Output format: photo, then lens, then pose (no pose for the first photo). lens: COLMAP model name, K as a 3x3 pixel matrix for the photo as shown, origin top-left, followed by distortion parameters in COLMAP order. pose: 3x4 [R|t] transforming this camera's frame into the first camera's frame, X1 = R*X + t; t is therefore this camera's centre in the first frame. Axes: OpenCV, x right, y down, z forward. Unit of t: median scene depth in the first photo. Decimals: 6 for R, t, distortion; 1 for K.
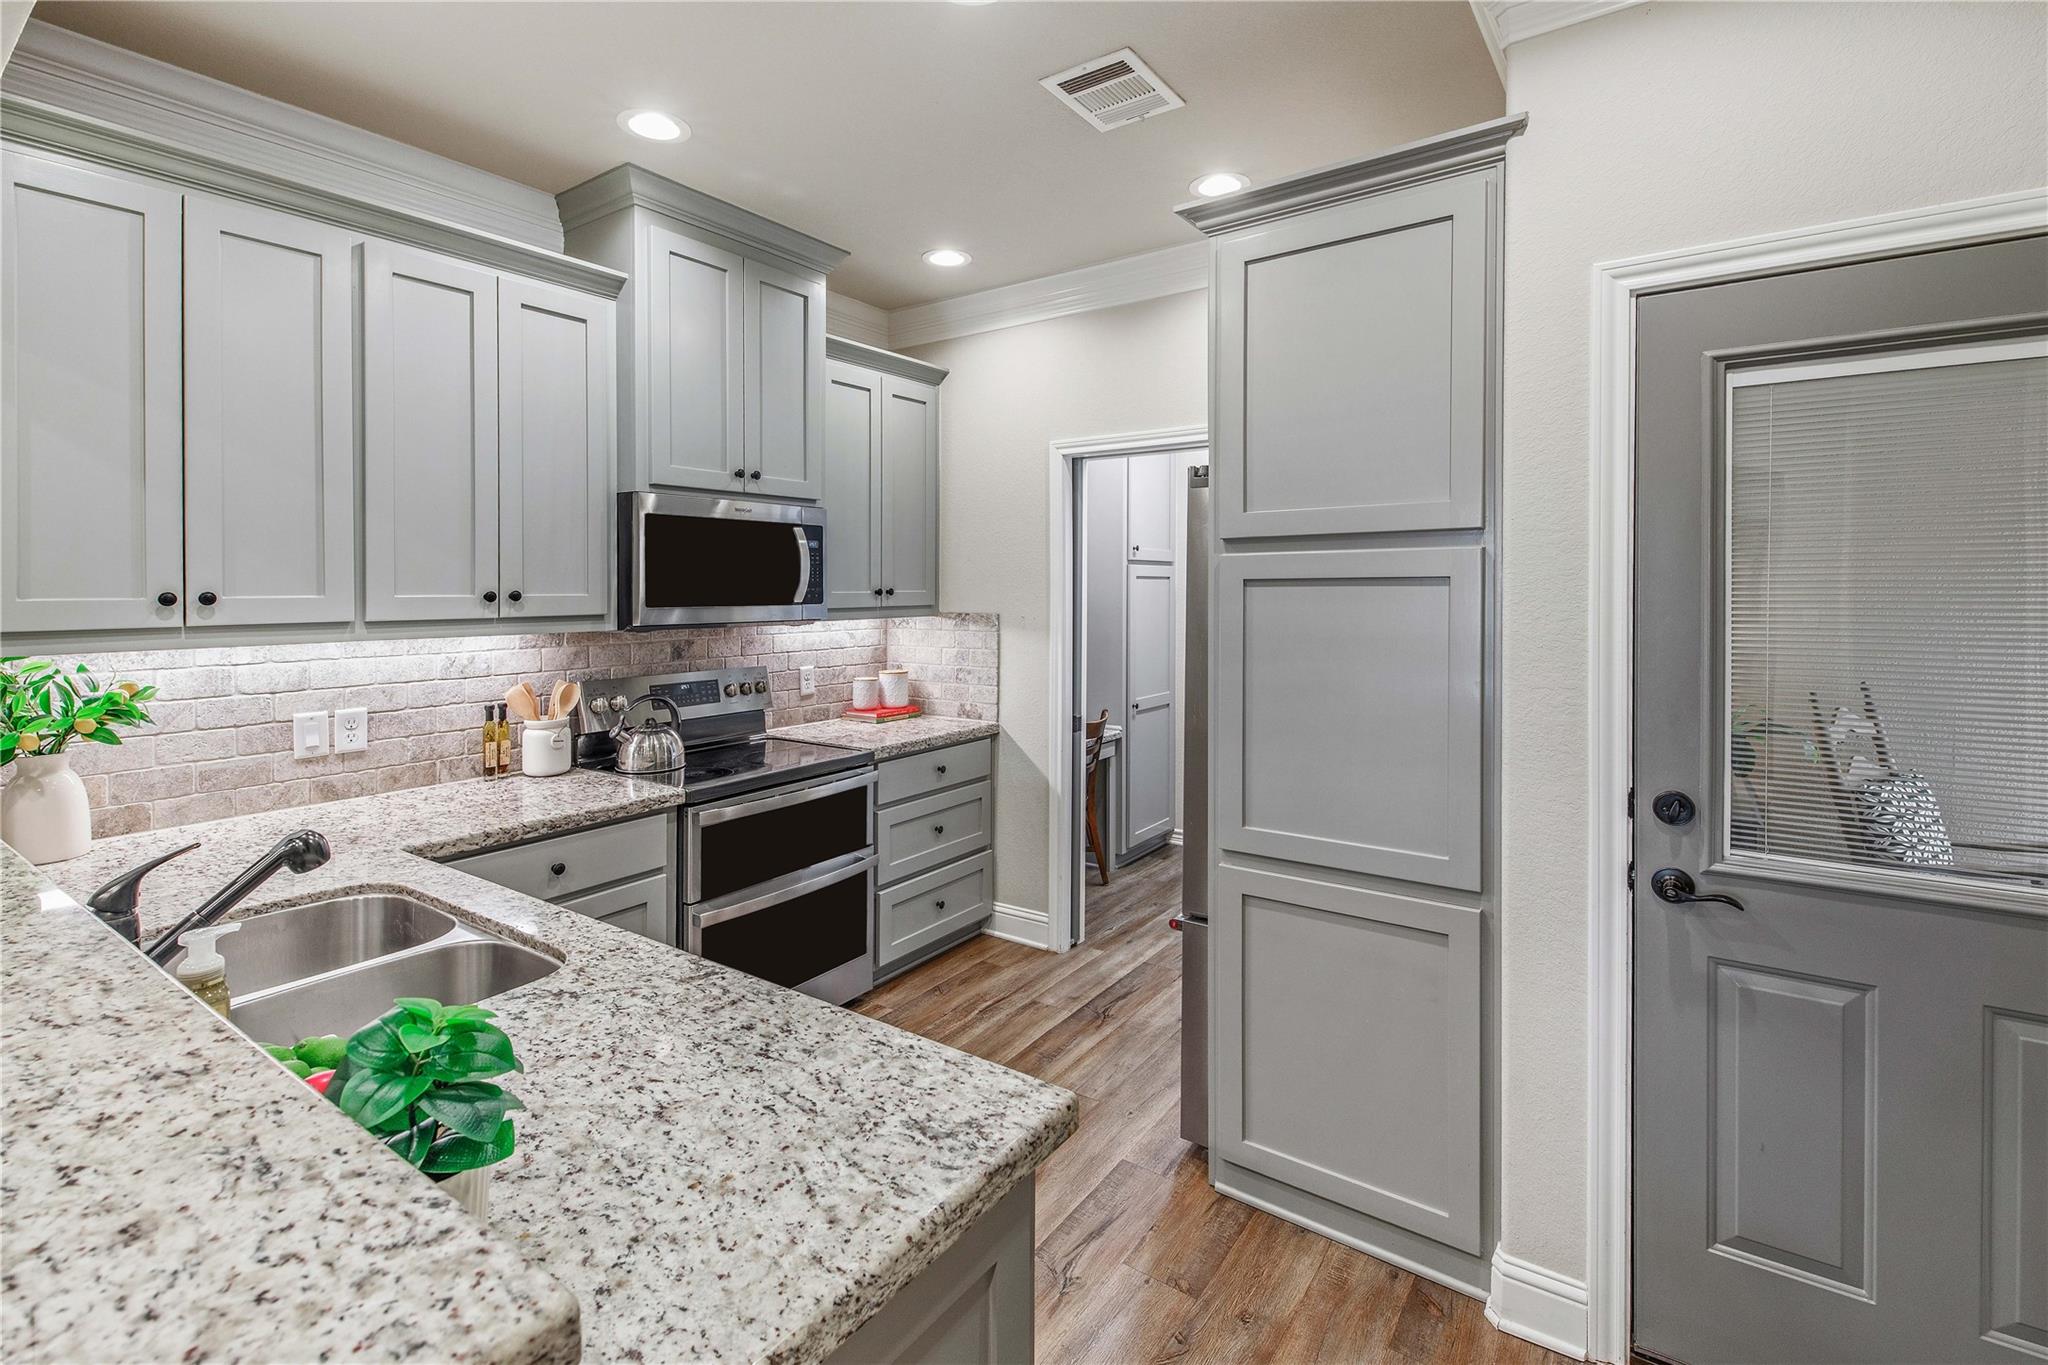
lens RADIAL K [[930.9, 0, 984.4], [0, 930.9, 600.0], [0, 0, 1]] dist [0.009125, -0.003577]
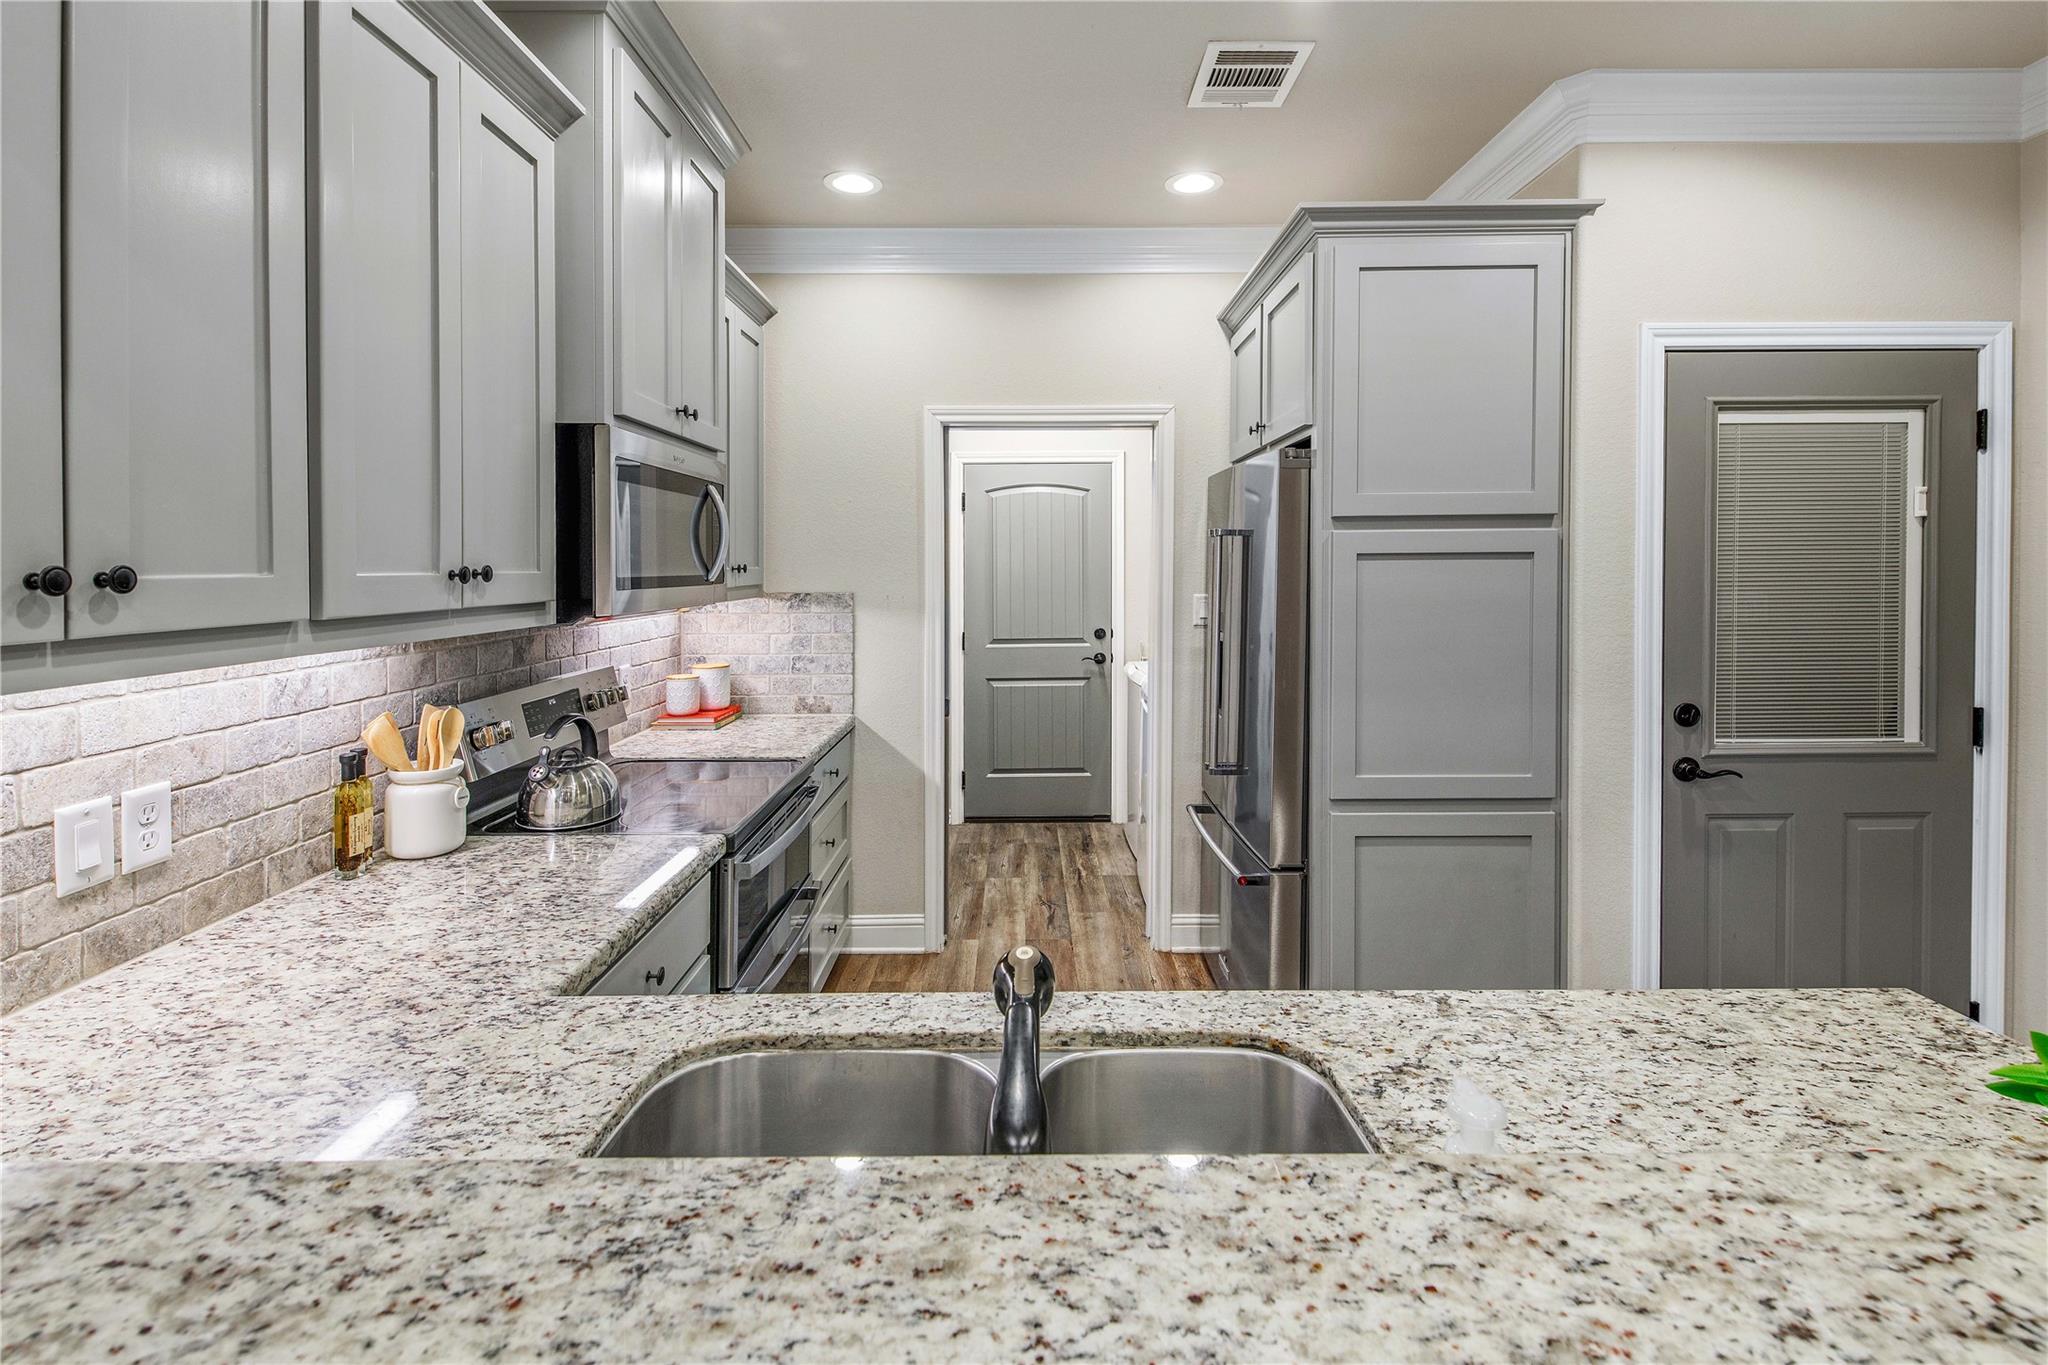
lens RADIAL K [[930.9, 0, 1052.4], [0, 930.9, 583.7], [0, 0, 1]] dist [0.009125, -0.003577]
pose [[0.812708, -0.012477, 0.582538, -0.583085], [0.009442, 0.999921, 0.008244, 0.001097], [-0.582595, -0.001199, 0.812762, 0.270455]]
